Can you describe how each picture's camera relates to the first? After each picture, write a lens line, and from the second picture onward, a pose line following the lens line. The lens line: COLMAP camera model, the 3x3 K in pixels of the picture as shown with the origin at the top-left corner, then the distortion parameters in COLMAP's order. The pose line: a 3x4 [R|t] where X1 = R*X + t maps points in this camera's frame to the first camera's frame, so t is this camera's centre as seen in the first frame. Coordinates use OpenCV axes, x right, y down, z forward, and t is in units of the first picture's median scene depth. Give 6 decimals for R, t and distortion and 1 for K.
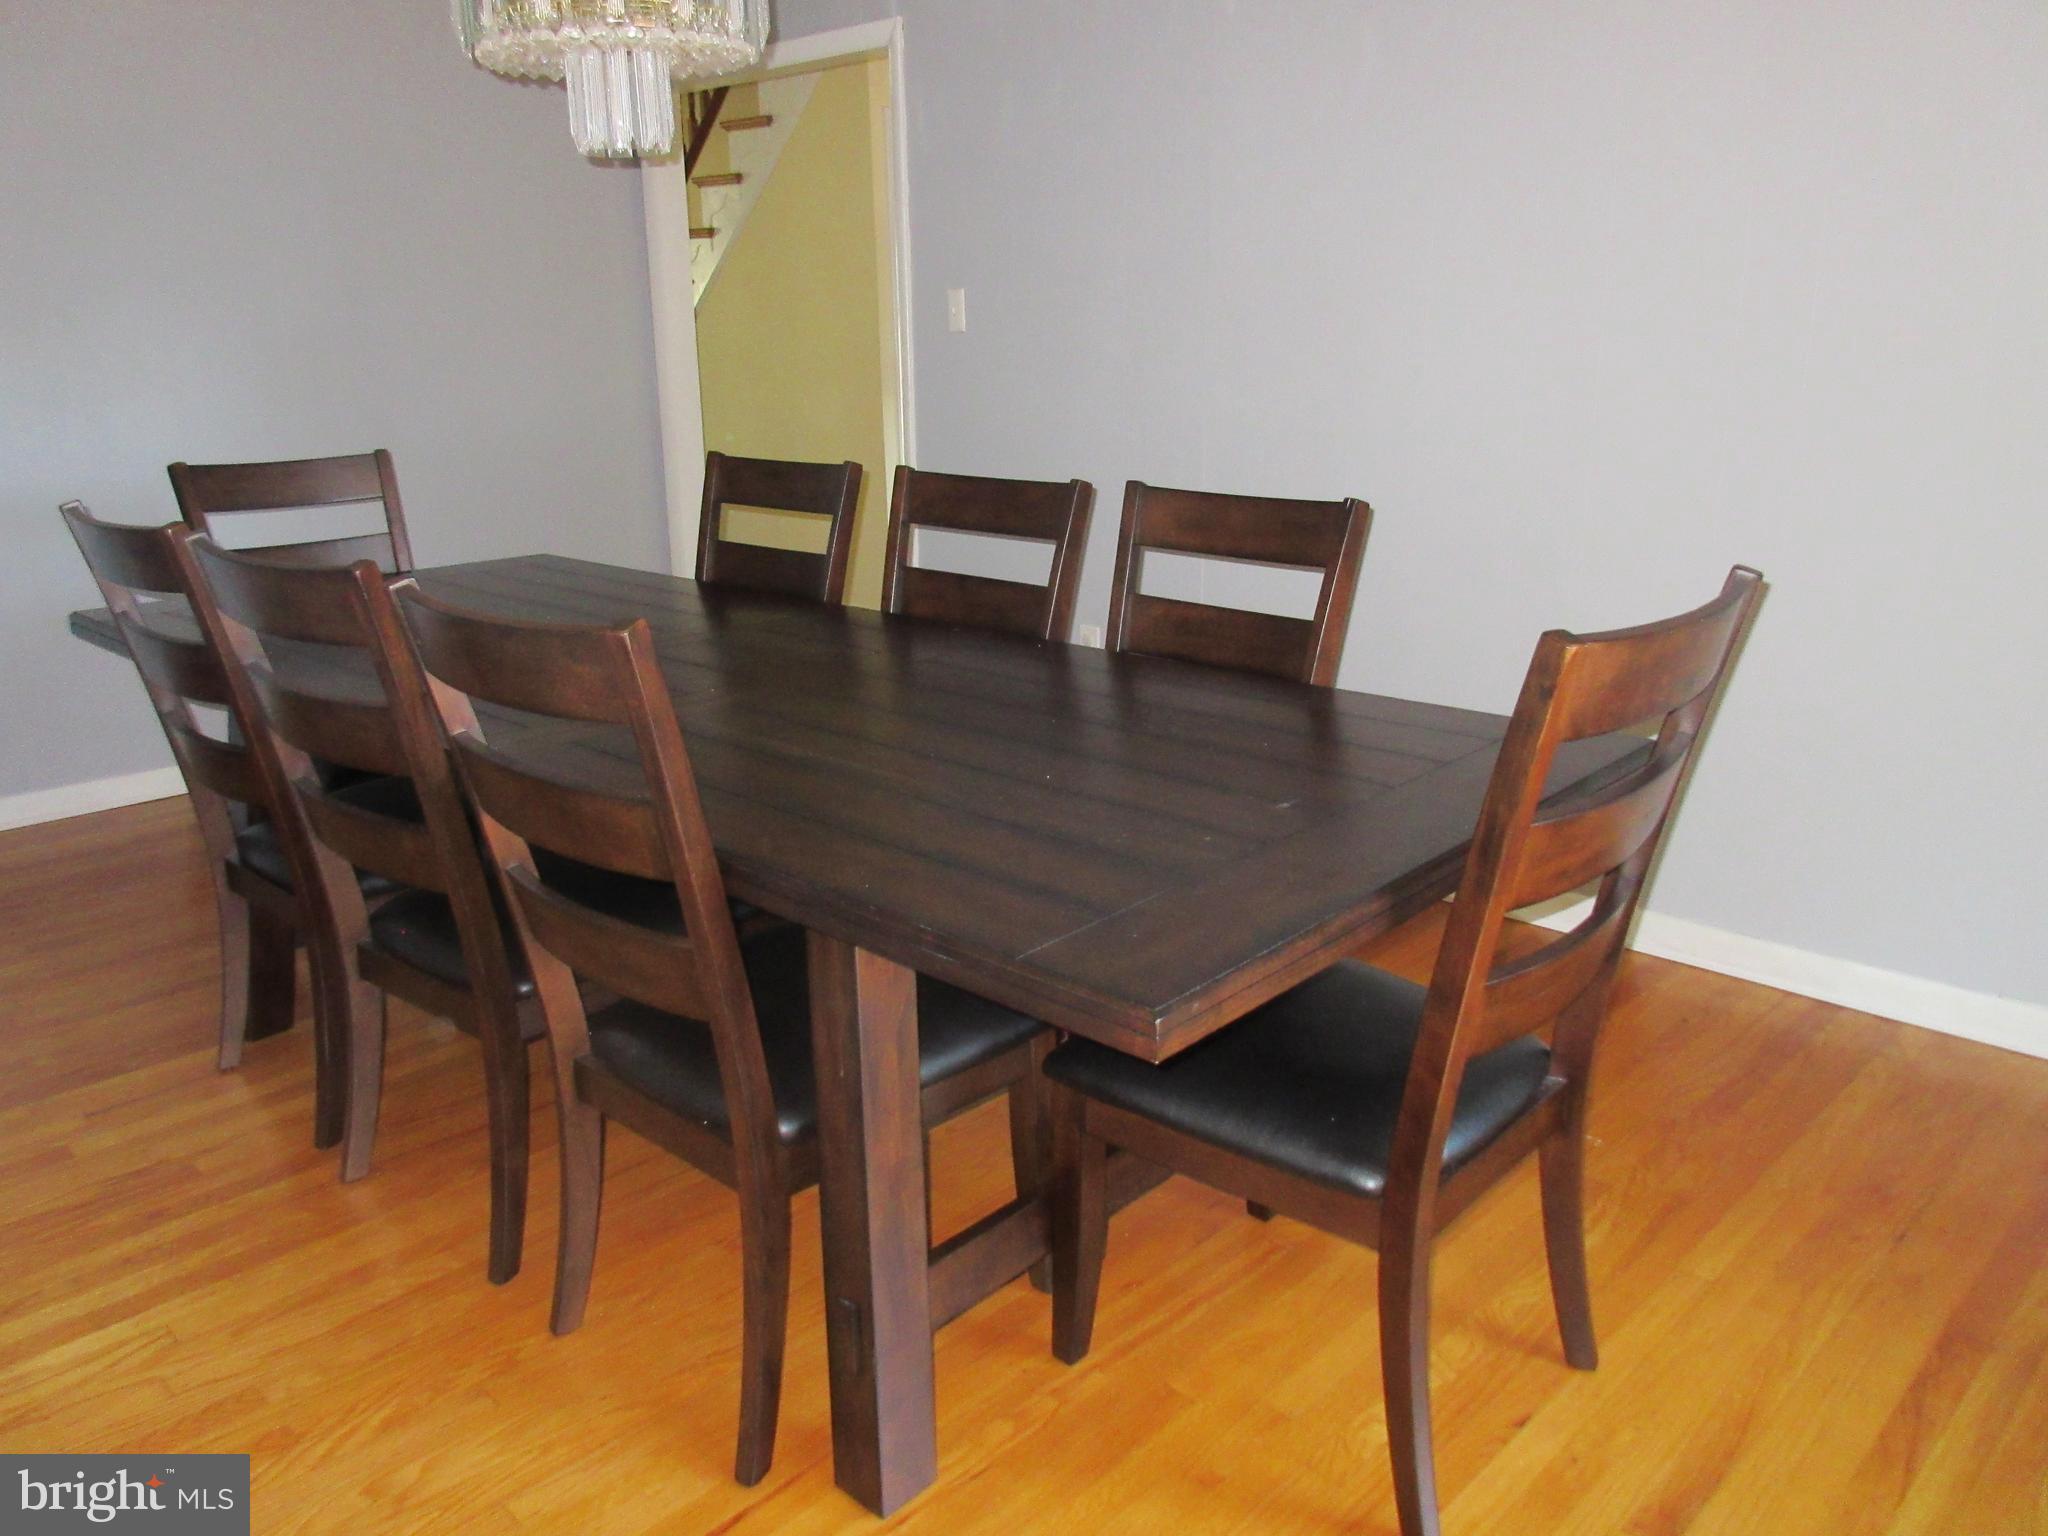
lens RADIAL K [[1528.3, 0, 1024.0], [0, 1528.3, 768.0], [0, 0, 1]] dist [-0.011292, 0.004746]
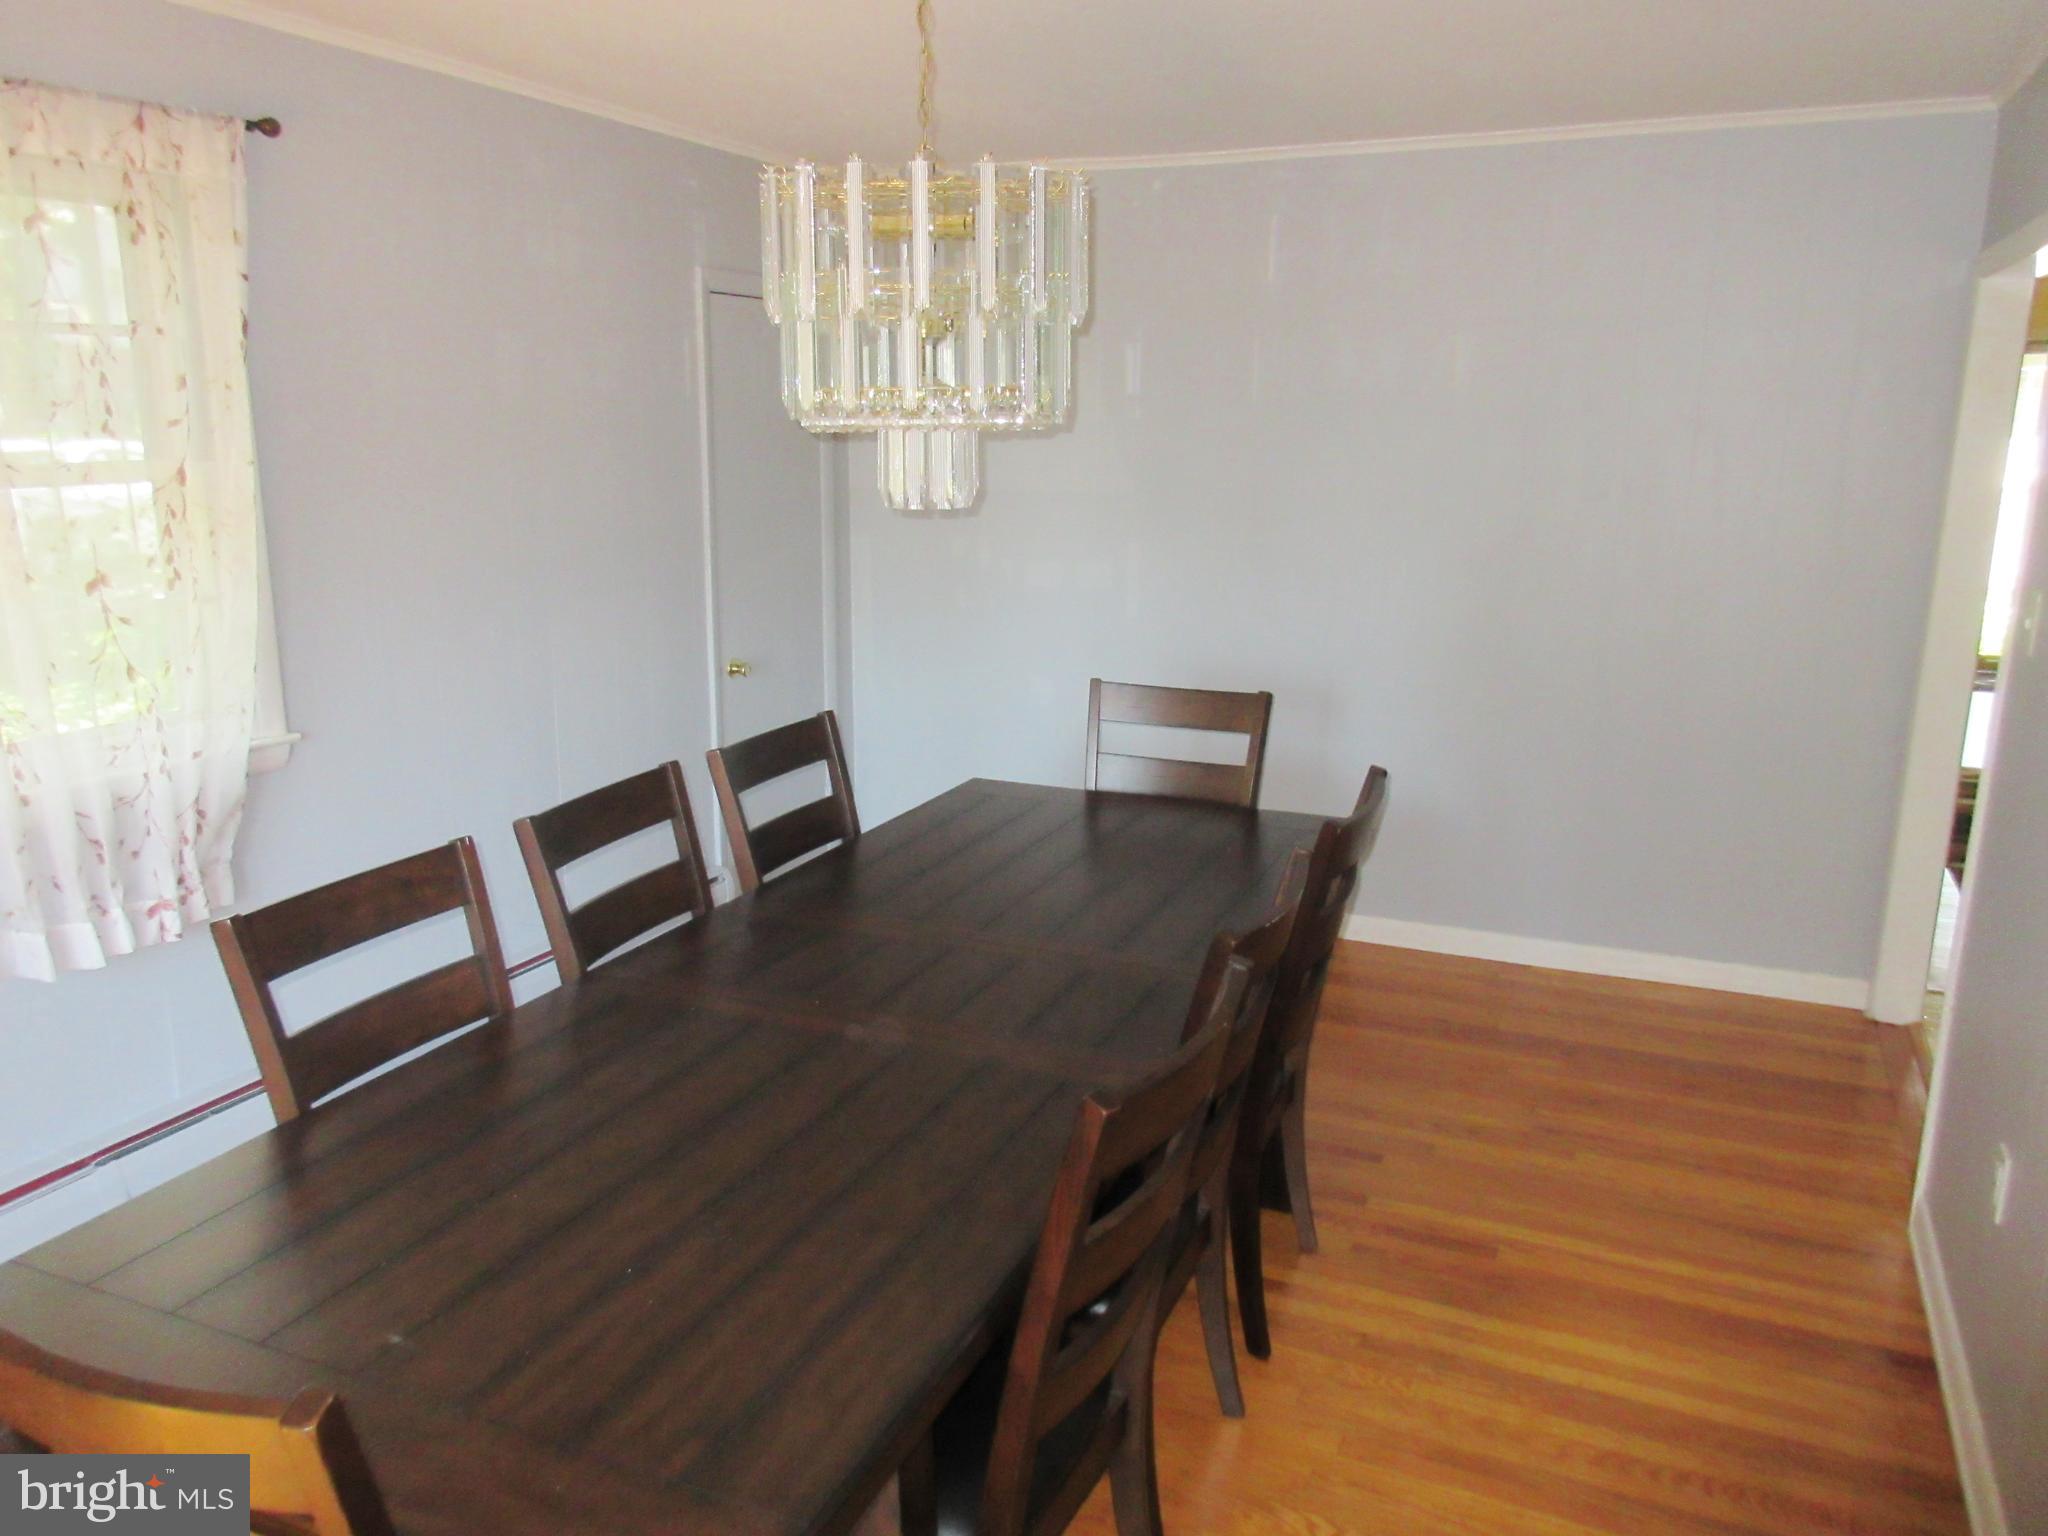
lens RADIAL K [[1518.8, 0, 1024.0], [0, 1518.8, 768.0], [0, 0, 1]] dist [0.010131, -0.001310]
pose [[0.336331, 0.229867, -0.913259, 0.689664], [-0.273194, 0.951867, 0.138974, -0.349392], [0.901247, 0.202755, 0.382941, 0.605823]]
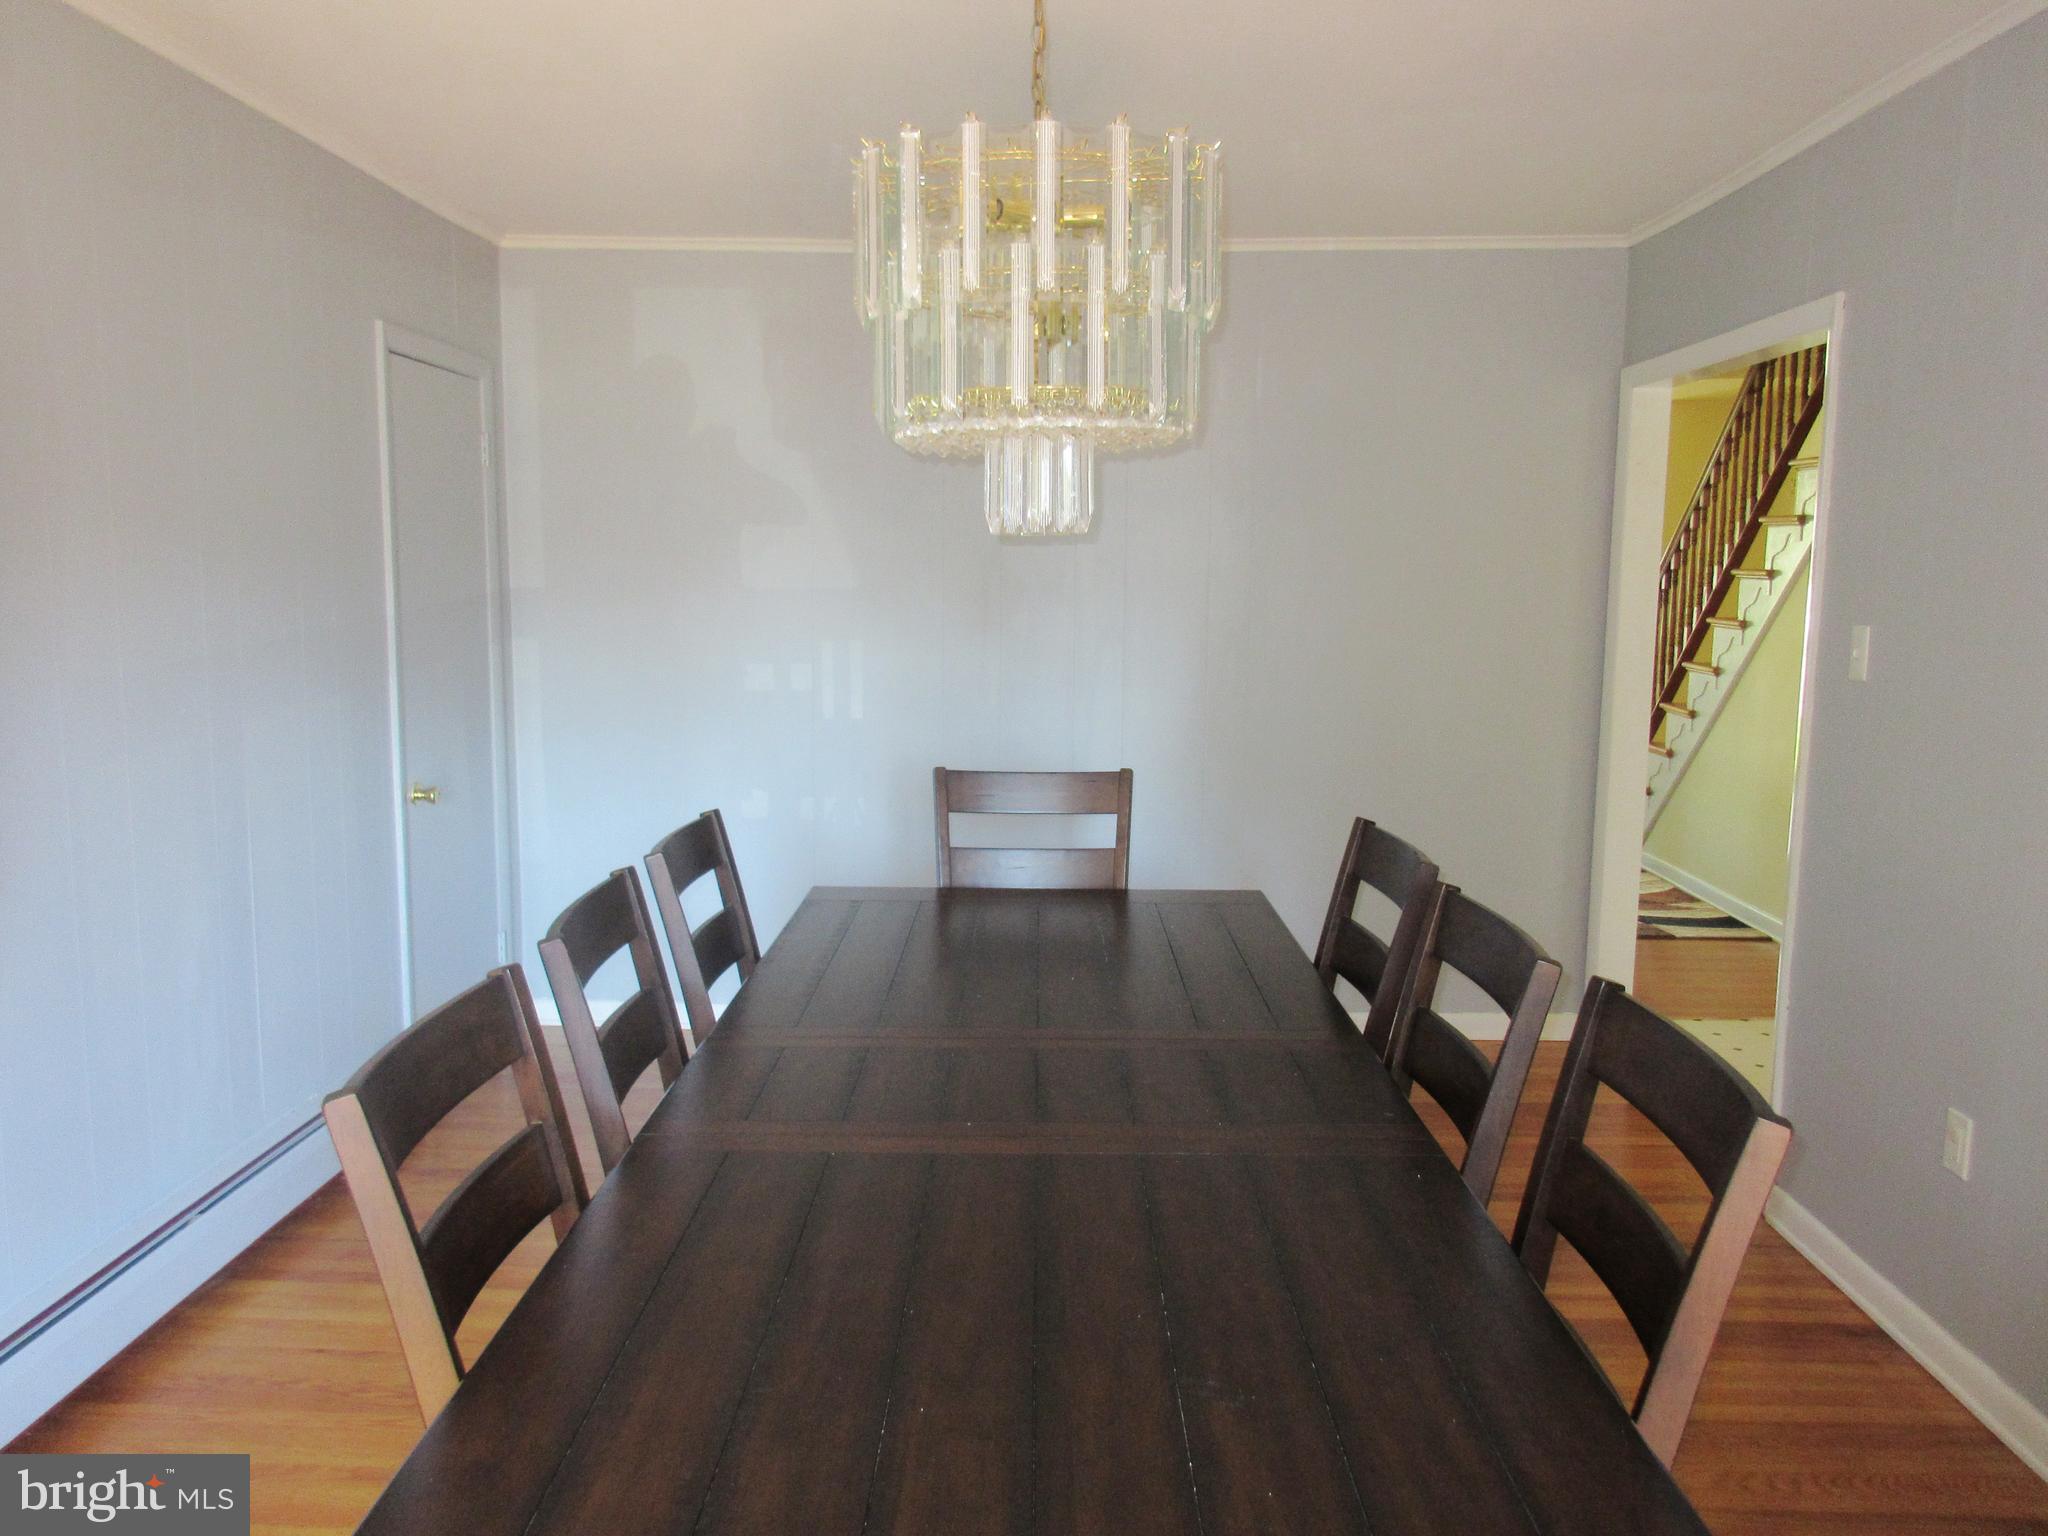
lens RADIAL K [[1512.3, 0, 1024.0], [0, 1512.3, 768.0], [0, 0, 1]] dist [-0.010006, -0.000386]
pose [[0.671881, 0.116326, -0.731467, 0.378373], [-0.222963, 0.973545, -0.049976, -0.190652], [0.706303, 0.196668, 0.680043, 0.346288]]
